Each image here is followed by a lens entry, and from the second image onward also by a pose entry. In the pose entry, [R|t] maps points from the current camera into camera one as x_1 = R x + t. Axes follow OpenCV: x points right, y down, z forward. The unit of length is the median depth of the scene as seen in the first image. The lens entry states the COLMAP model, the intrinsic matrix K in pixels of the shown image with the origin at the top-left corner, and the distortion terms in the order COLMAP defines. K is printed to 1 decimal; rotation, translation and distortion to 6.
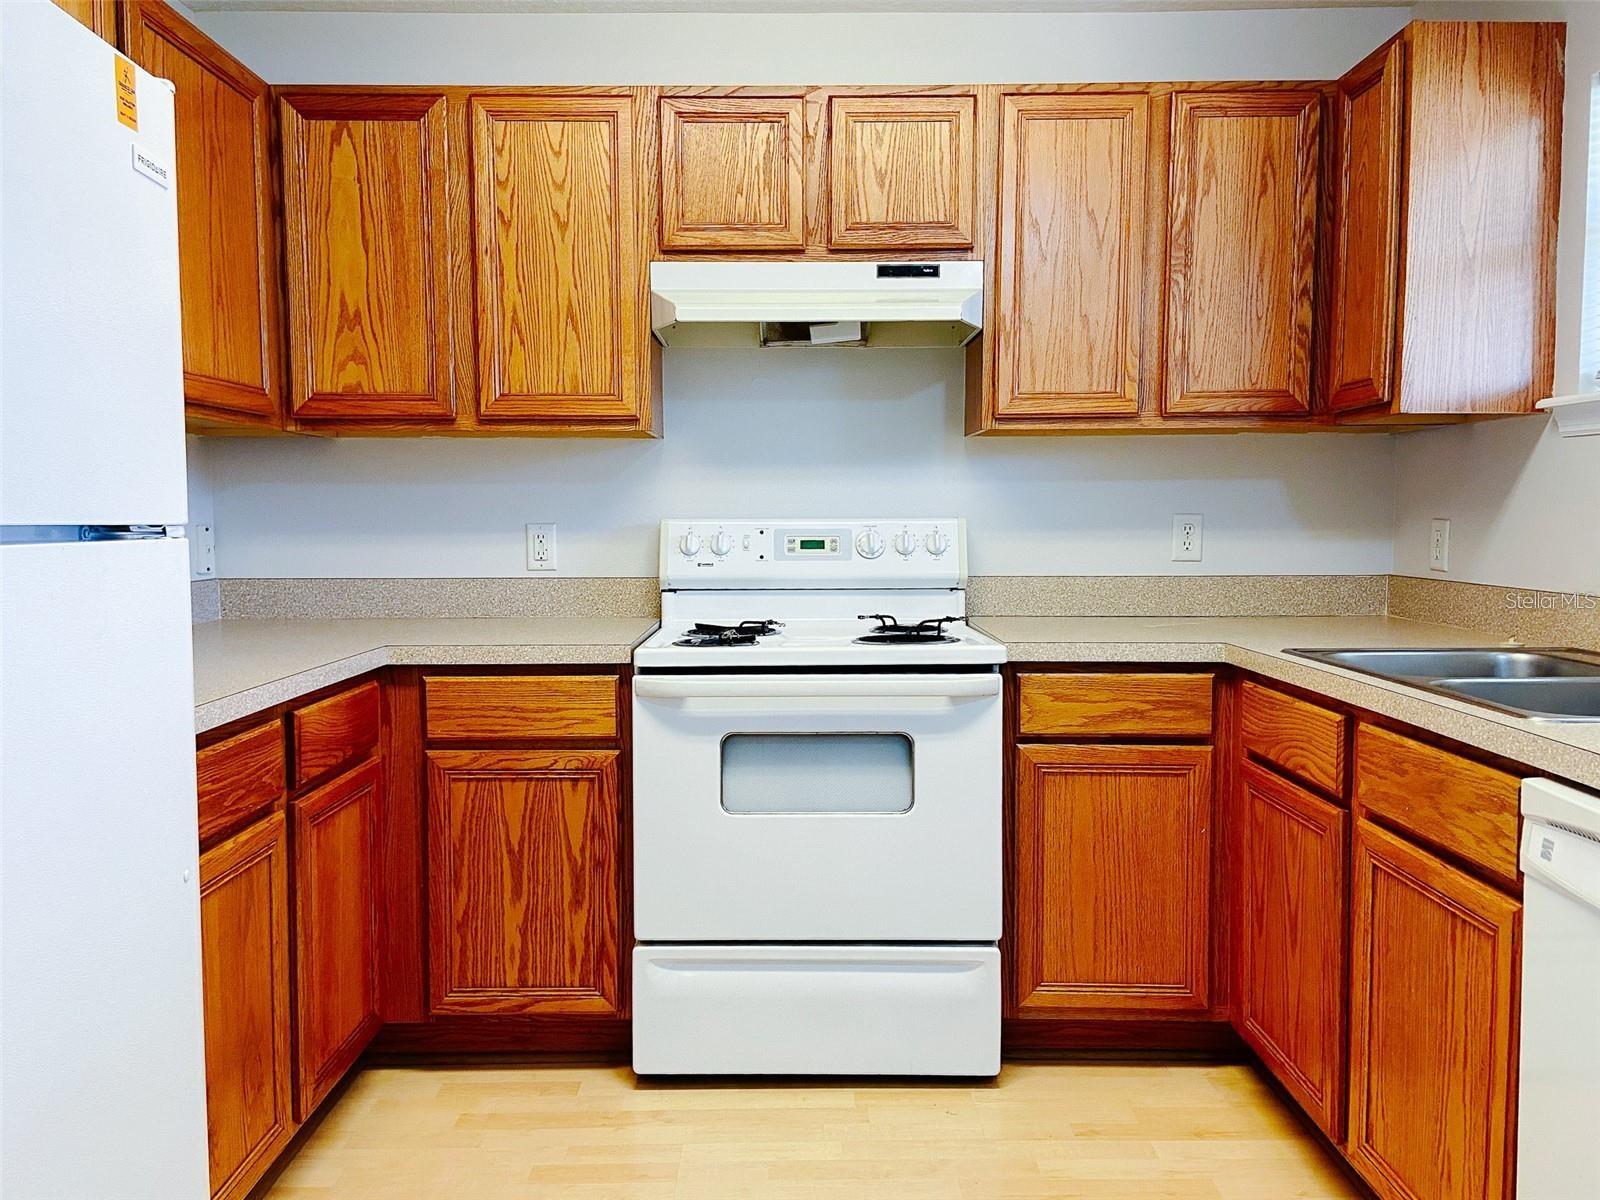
lens RADIAL K [[1241.5, 0, 800.0], [0, 1241.5, 600.0], [0, 0, 1]] dist [0.118404, -0.128523]
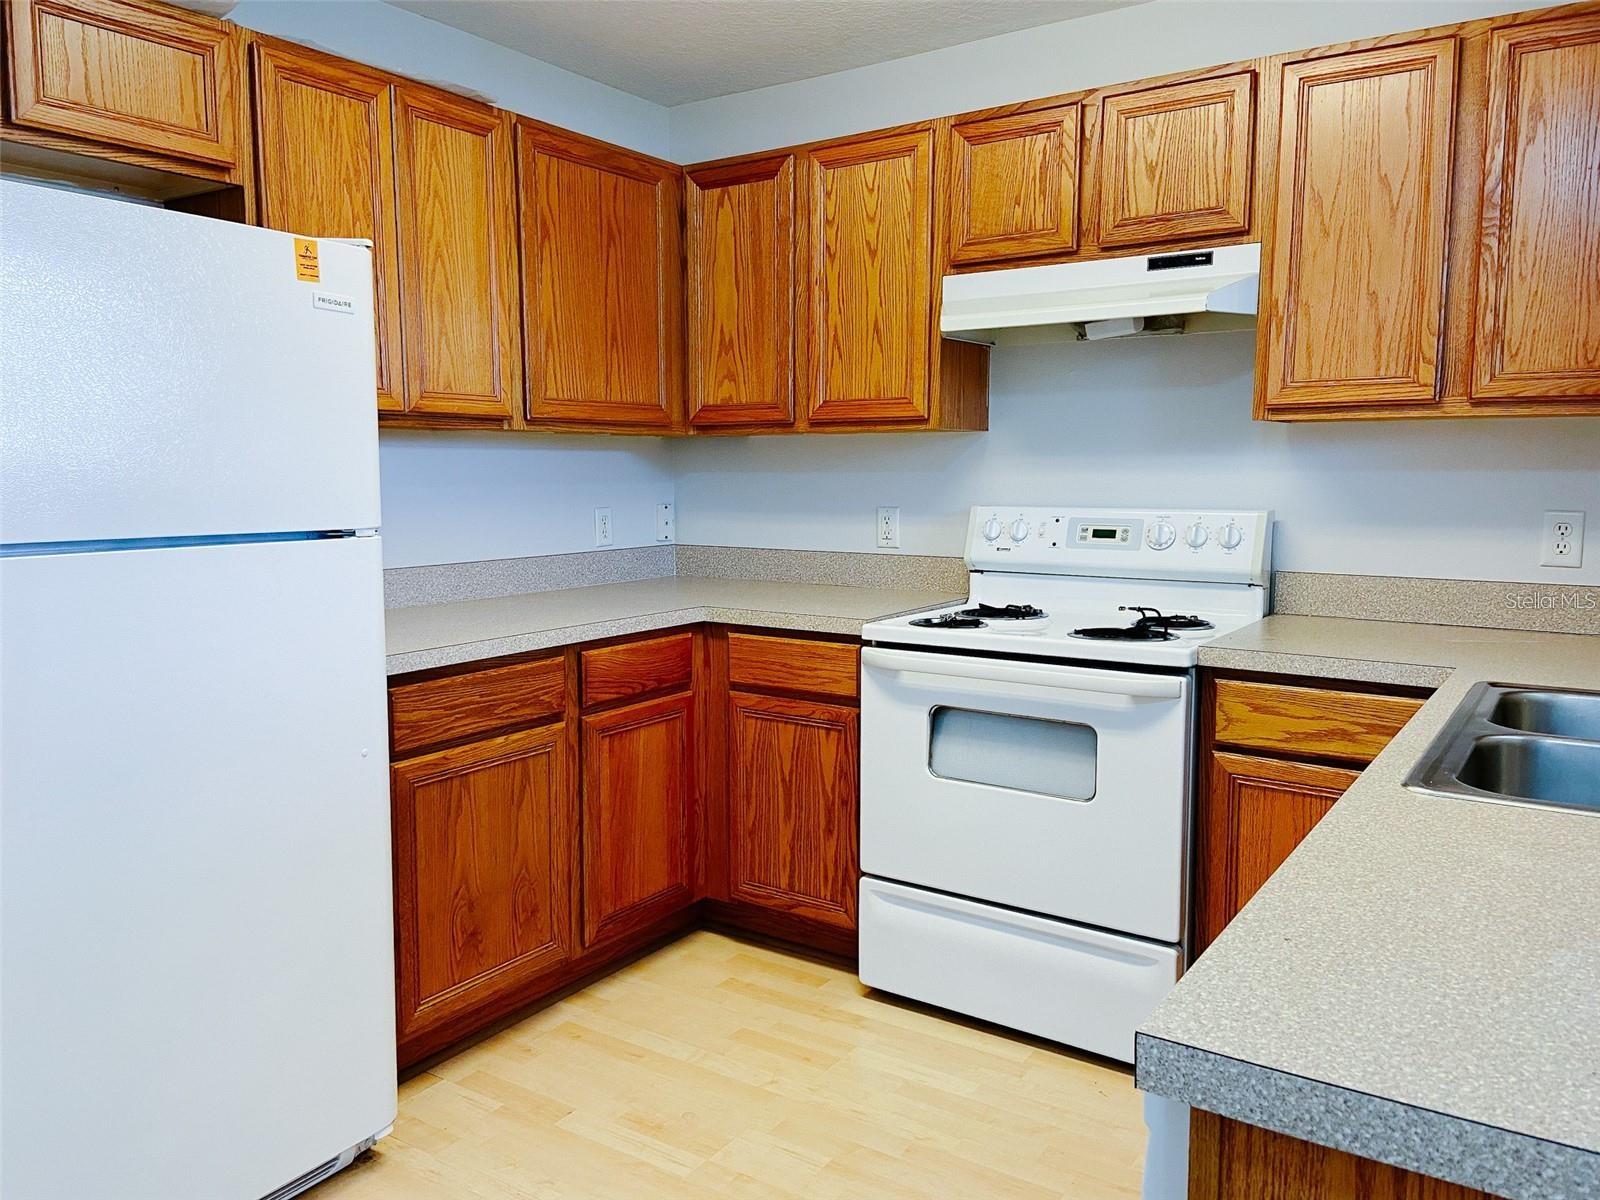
lens RADIAL K [[1200.3, 0, 801.6], [0, 1200.3, 597.7], [0, 0, 1]] dist [0.123479, -0.155549]
pose [[0.829511, 0.063864, -0.554826, 0.395071], [-0.041216, 0.997732, 0.053224, -0.038169], [0.556967, -0.021283, 0.830262, 0.032782]]
